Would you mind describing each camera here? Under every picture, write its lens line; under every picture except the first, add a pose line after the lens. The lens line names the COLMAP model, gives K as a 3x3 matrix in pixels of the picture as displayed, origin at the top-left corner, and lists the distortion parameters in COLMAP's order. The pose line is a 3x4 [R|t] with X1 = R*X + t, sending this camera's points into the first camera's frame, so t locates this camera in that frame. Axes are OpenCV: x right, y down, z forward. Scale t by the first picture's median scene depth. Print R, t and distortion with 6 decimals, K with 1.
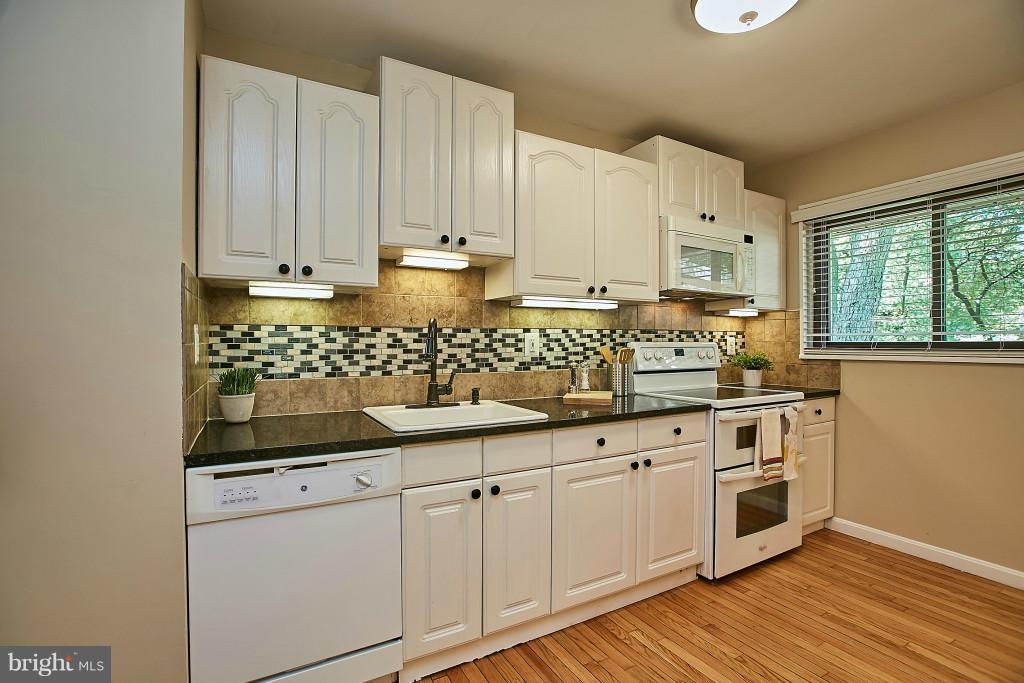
lens RADIAL K [[480.3, 0, 512.0], [0, 480.3, 341.5], [0, 0, 1]] dist [-0.040095, 0.016900]
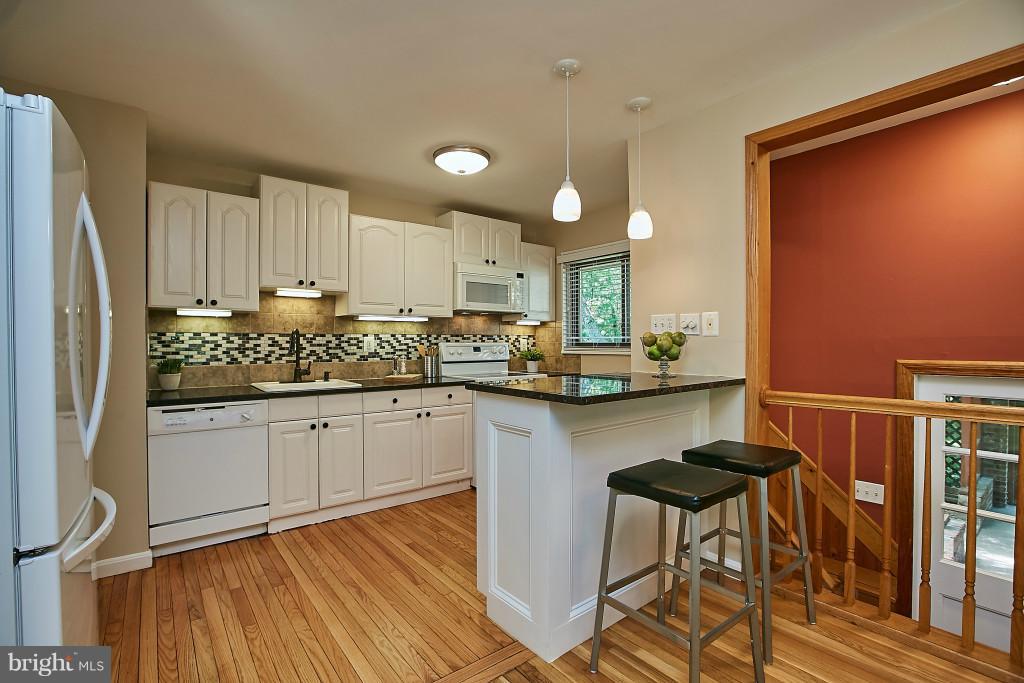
lens RADIAL K [[480.3, 0, 512.0], [0, 480.3, 341.5], [0, 0, 1]] dist [-0.040095, 0.016900]
pose [[0.989316, -0.000306, 0.145790, 0.298134], [0.000140, 0.999999, 0.001154, -0.004999], [-0.145790, -0.001121, 0.989315, -0.657770]]
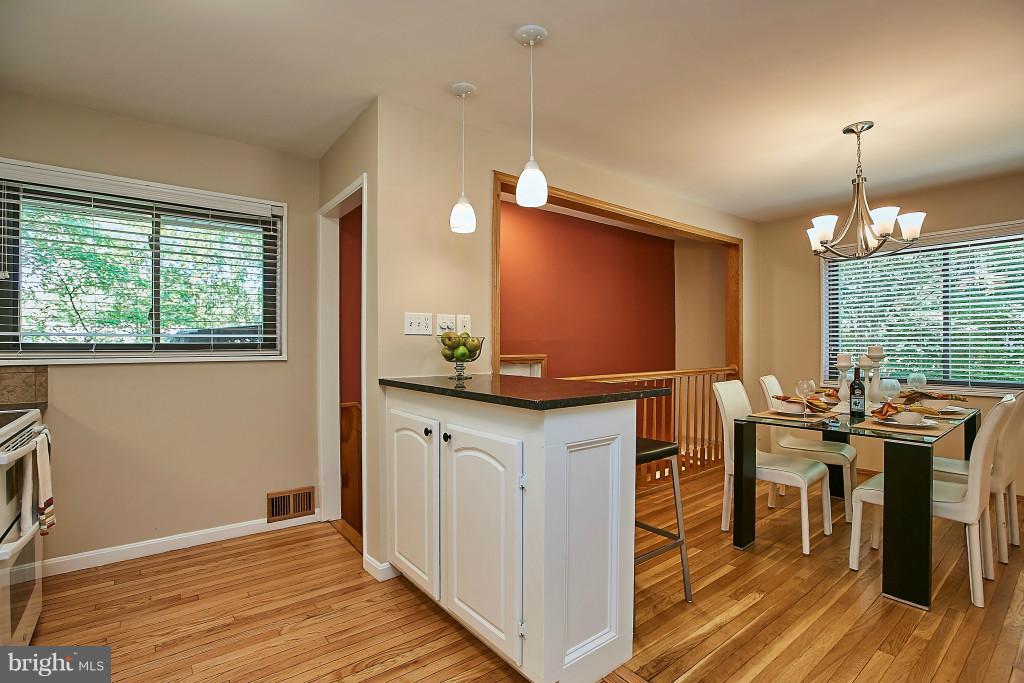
lens RADIAL K [[480.3, 0, 512.0], [0, 480.3, 341.5], [0, 0, 1]] dist [-0.040095, 0.016900]
pose [[-0.138435, 0.006971, 0.990347, -0.273663], [-0.002243, 0.999970, -0.007352, 0.002663], [-0.990369, -0.003239, -0.138415, 0.395597]]
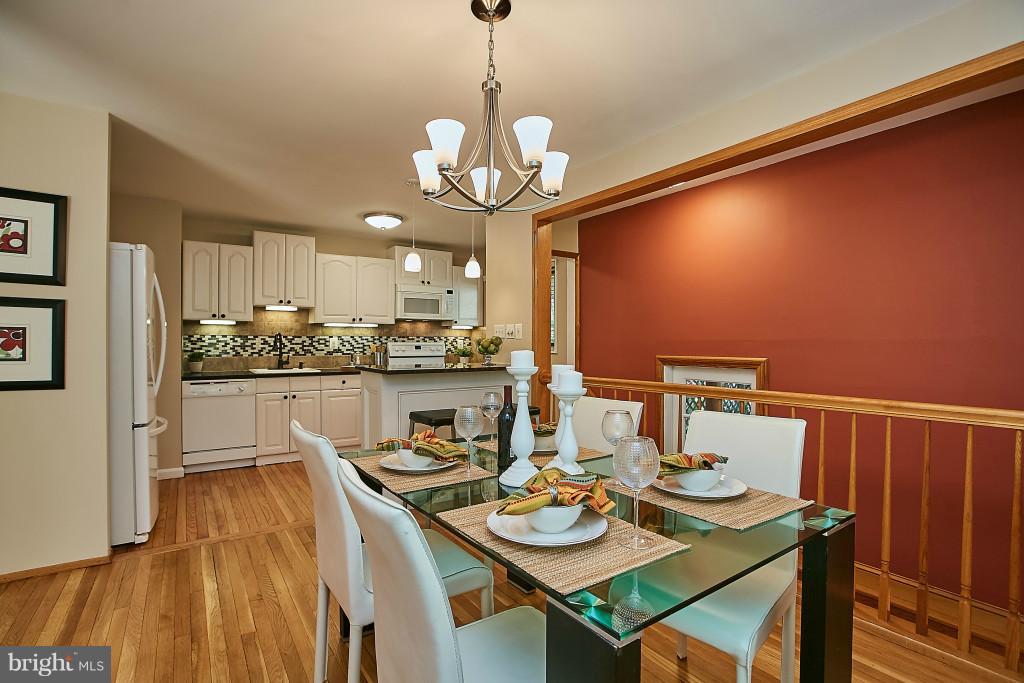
lens RADIAL K [[507.8, 0, 512.0], [0, 507.8, 341.5], [0, 0, 1]] dist [-0.020689, -0.000102]
pose [[0.997641, 0.003740, 0.068540, 0.751909], [-0.003916, 0.999989, 0.002444, -0.012007], [-0.068531, -0.002706, 0.997645, -1.465362]]
